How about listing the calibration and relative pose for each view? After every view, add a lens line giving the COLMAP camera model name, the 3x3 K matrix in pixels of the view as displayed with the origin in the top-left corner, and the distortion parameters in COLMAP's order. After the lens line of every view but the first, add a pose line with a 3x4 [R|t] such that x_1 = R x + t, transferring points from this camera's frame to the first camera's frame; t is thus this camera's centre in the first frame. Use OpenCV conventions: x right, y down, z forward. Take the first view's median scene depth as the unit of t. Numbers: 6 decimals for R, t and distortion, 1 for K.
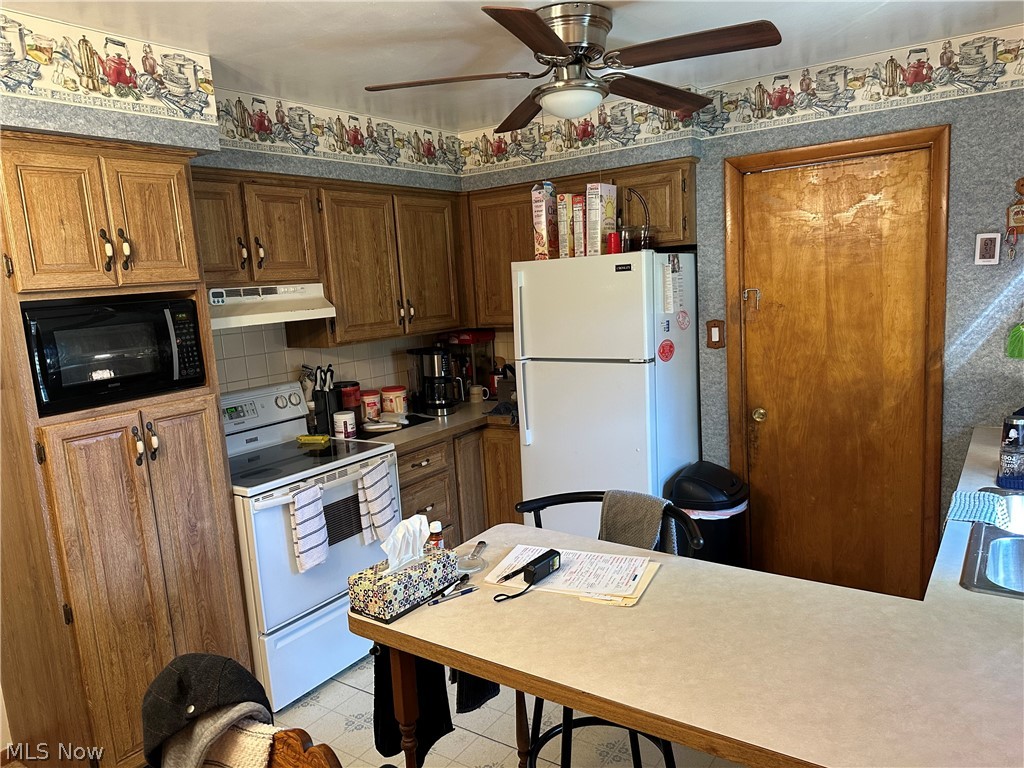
lens RADIAL K [[715.4, 0, 501.2], [0, 715.4, 378.3], [0, 0, 1]] dist [0.011438, -0.024726]
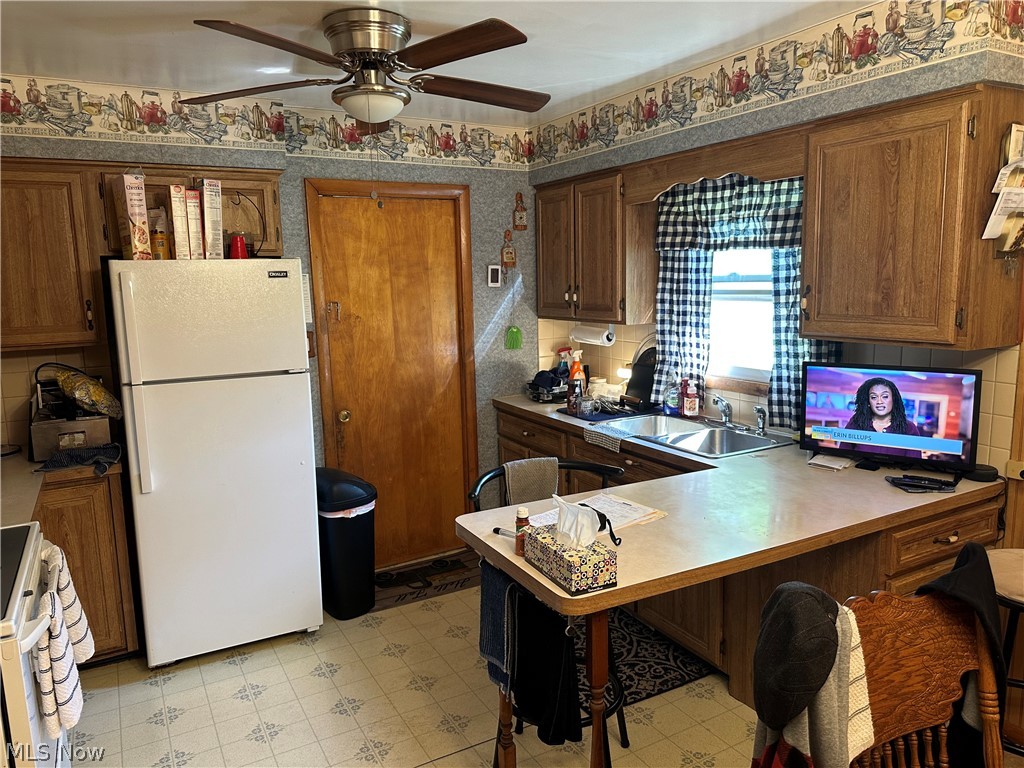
lens RADIAL K [[715.4, 0, 503.4], [0, 715.4, 392.2], [0, 0, 1]] dist [0.011438, -0.024726]
pose [[0.416835, -0.087163, 0.904794, -0.568088], [0.118351, 0.992123, 0.041053, -0.002229], [-0.901245, 0.089971, 0.423867, 0.329426]]
